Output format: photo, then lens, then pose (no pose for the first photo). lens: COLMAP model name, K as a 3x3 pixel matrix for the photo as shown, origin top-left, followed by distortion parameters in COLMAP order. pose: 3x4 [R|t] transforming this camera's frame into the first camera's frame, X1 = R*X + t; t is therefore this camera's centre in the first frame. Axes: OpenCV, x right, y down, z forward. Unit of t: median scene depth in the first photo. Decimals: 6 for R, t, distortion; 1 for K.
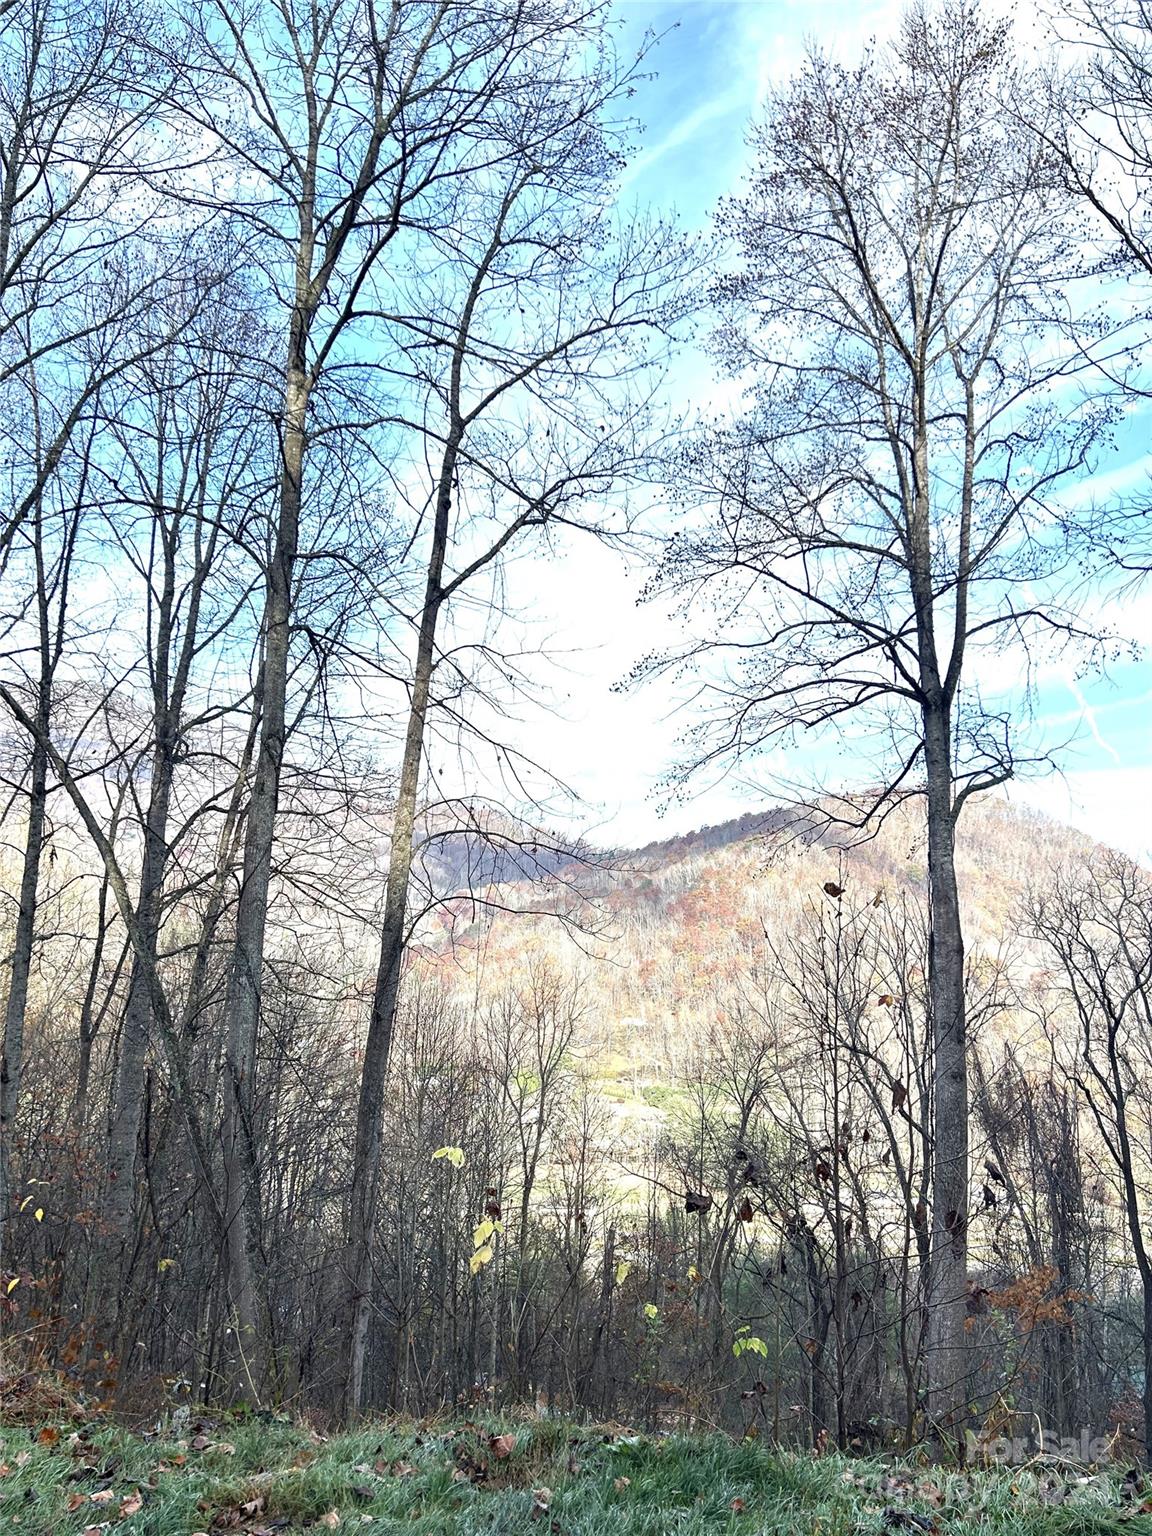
lens RADIAL K [[1147.4, 0, 582.5], [0, 1147.4, 772.6], [0, 0, 1]] dist [0.057838, -0.065879]
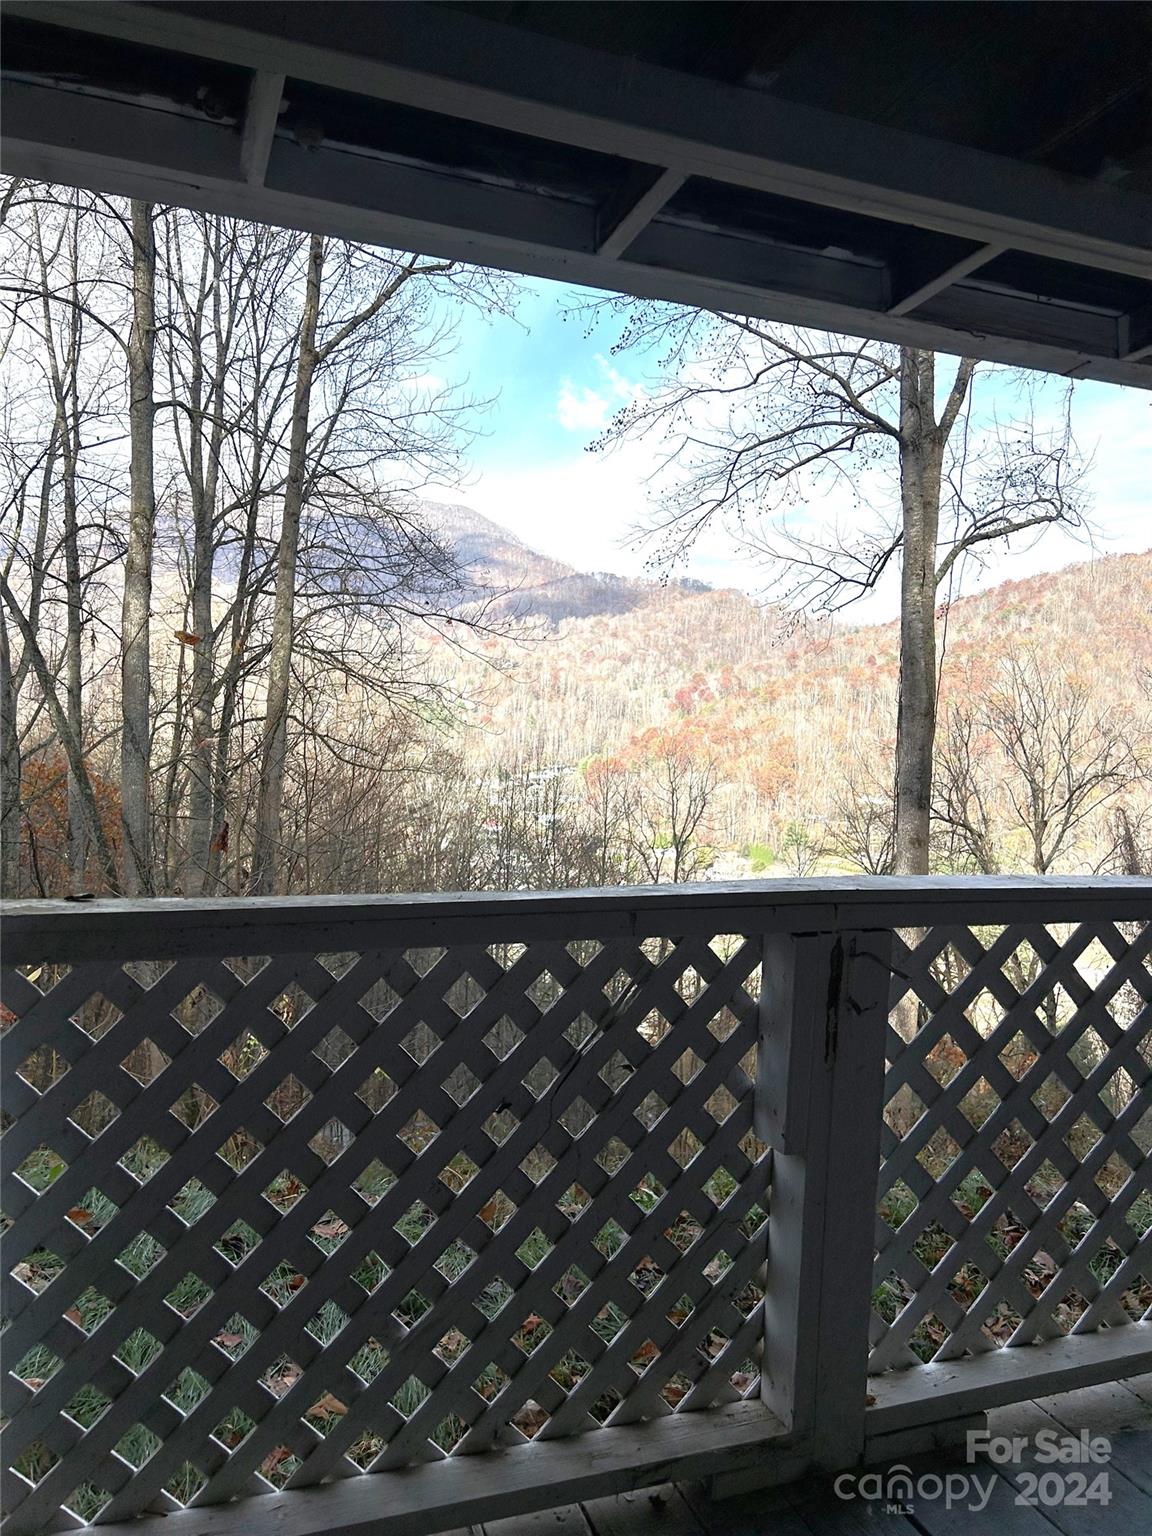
lens RADIAL K [[1147.4, 0, 576.0], [0, 1147.4, 772.7], [0, 0, 1]] dist [0.057838, -0.065879]
pose [[0.976163, -0.002323, -0.217028, 0.119062], [0.043279, 0.981945, 0.184150, 0.007712], [0.212681, -0.189154, 0.958638, 0.015783]]
